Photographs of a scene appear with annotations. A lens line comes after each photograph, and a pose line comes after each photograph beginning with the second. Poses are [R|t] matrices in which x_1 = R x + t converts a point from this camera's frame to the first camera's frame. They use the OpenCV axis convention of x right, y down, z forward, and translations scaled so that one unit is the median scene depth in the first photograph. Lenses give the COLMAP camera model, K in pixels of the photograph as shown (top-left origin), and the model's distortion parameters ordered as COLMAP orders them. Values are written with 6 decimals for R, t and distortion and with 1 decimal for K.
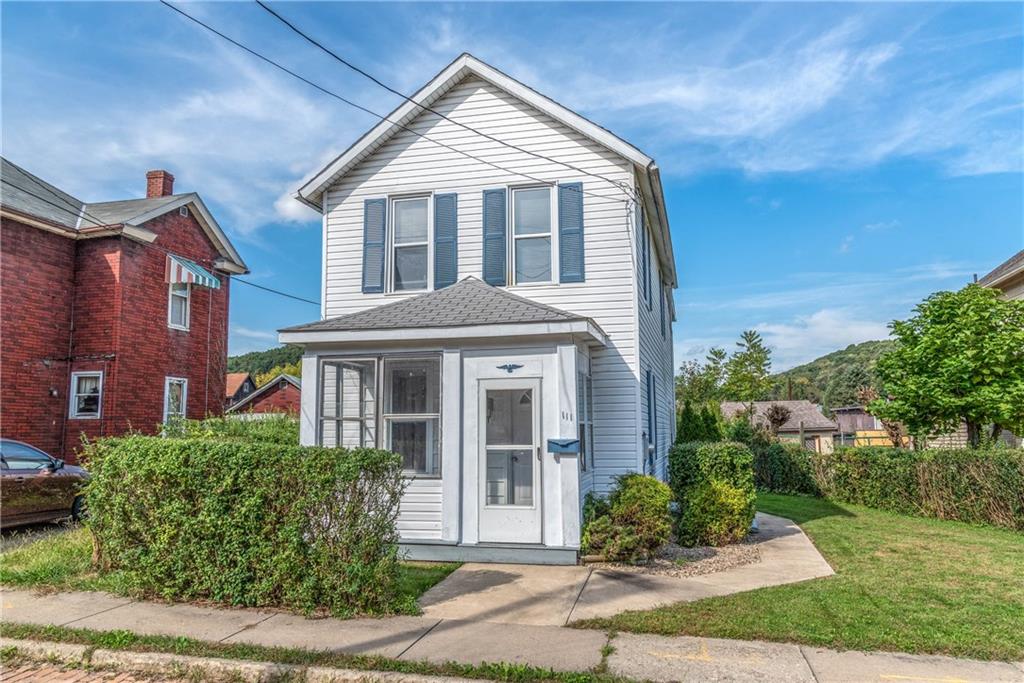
lens RADIAL K [[763.0, 0, 515.4], [0, 763.0, 340.7], [0, 0, 1]] dist [0.022155, -0.000753]
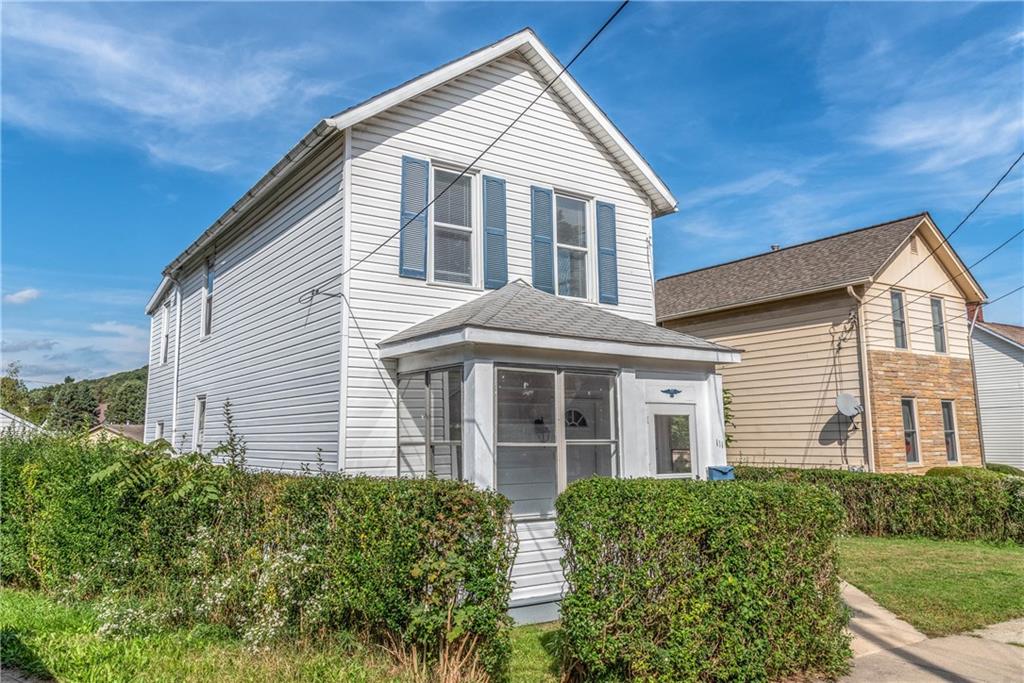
lens RADIAL K [[763.0, 0, 513.7], [0, 763.0, 339.2], [0, 0, 1]] dist [0.022155, -0.000753]
pose [[0.662730, 0.099082, 0.742275, -0.708011], [-0.094367, 0.994357, -0.048477, 0.027871], [-0.742889, -0.037919, 0.668340, 0.411202]]
